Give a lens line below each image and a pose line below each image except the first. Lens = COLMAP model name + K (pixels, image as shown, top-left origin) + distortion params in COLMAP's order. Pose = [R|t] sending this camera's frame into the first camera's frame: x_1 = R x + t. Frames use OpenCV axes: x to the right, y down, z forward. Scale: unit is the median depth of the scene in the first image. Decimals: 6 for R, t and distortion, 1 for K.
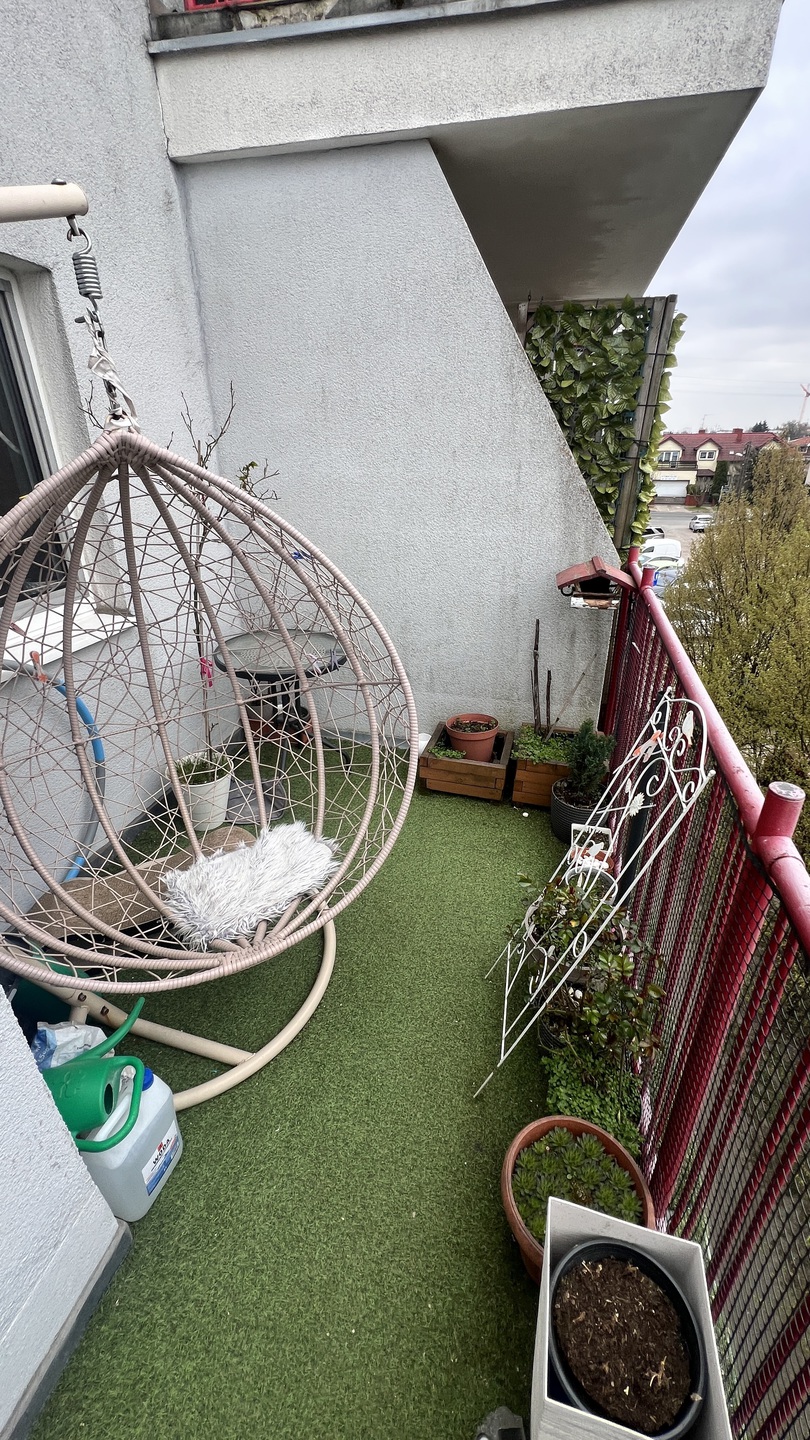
lens RADIAL K [[577.7, 0, 403.0], [0, 577.7, 720.1], [0, 0, 1]] dist [0.000158, 0.000257]
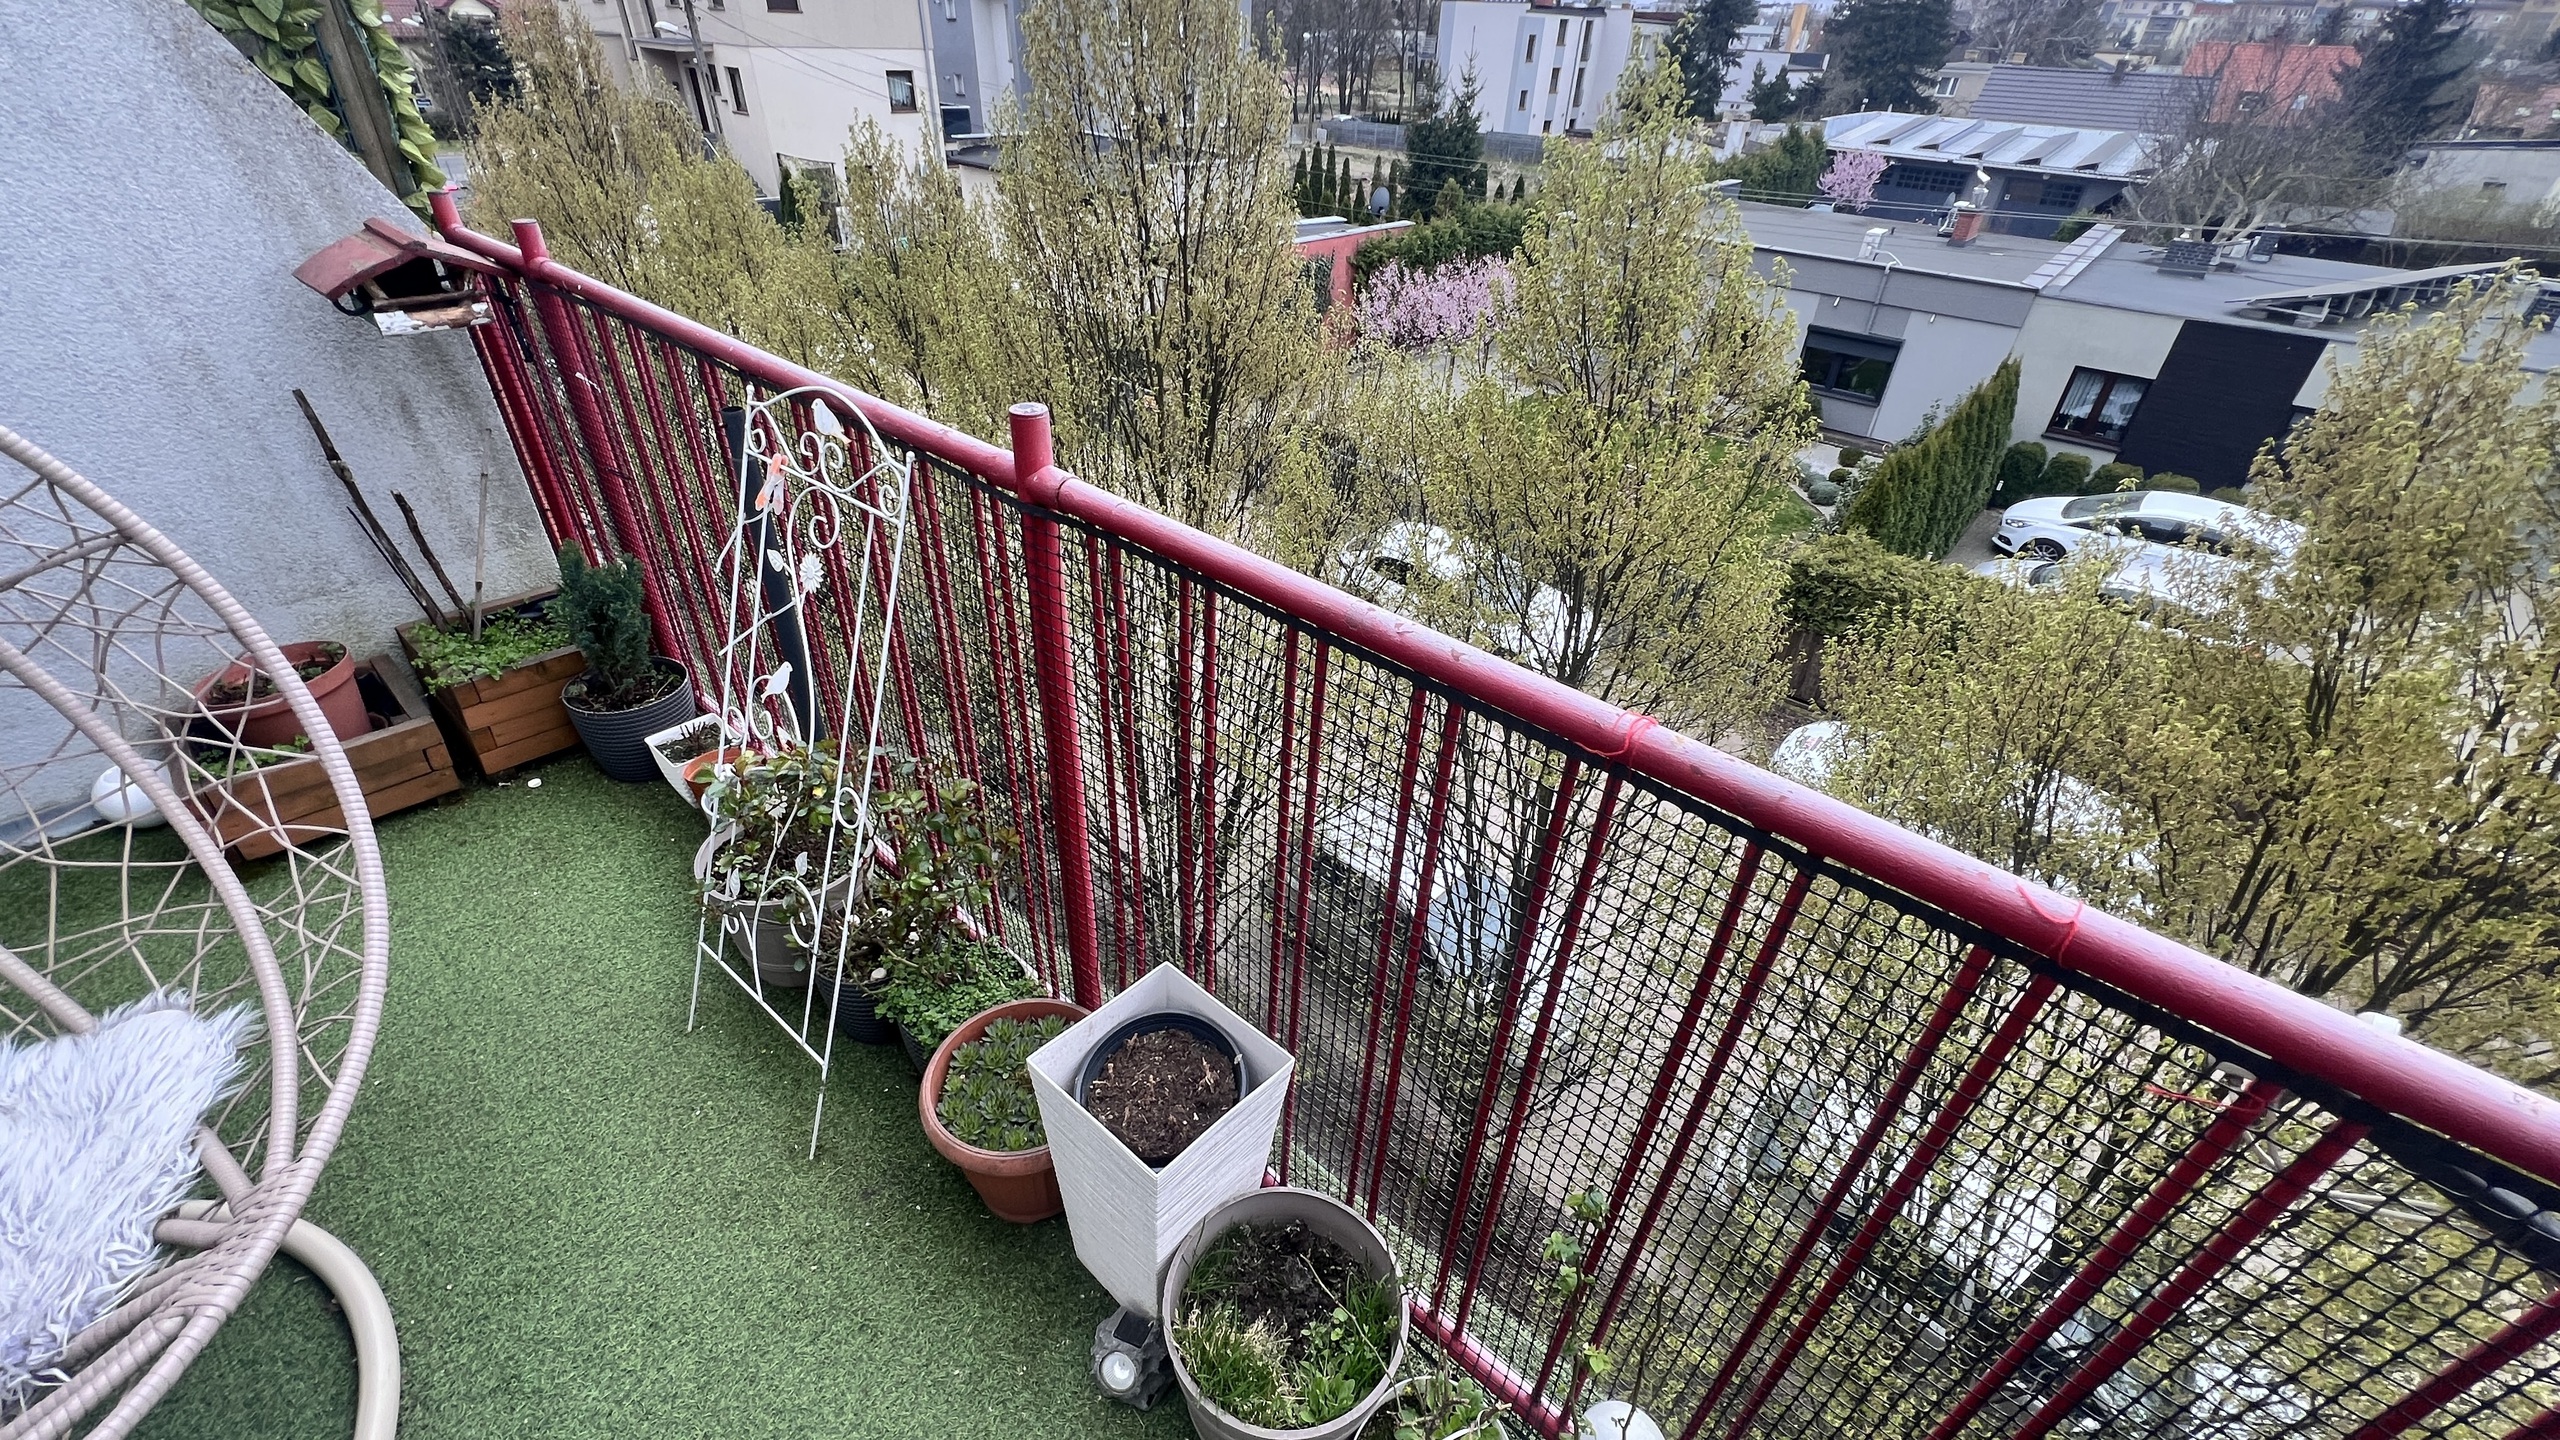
lens RADIAL K [[1026.9, 0, 1276.8], [0, 1026.9, 718.6], [0, 0, 1]] dist [0.000158, 0.000257]
pose [[0.448180, -0.472134, 0.759094, -0.163483], [0.348421, 0.874257, 0.338049, 0.044867], [-0.823248, 0.112978, 0.556326, -0.018125]]
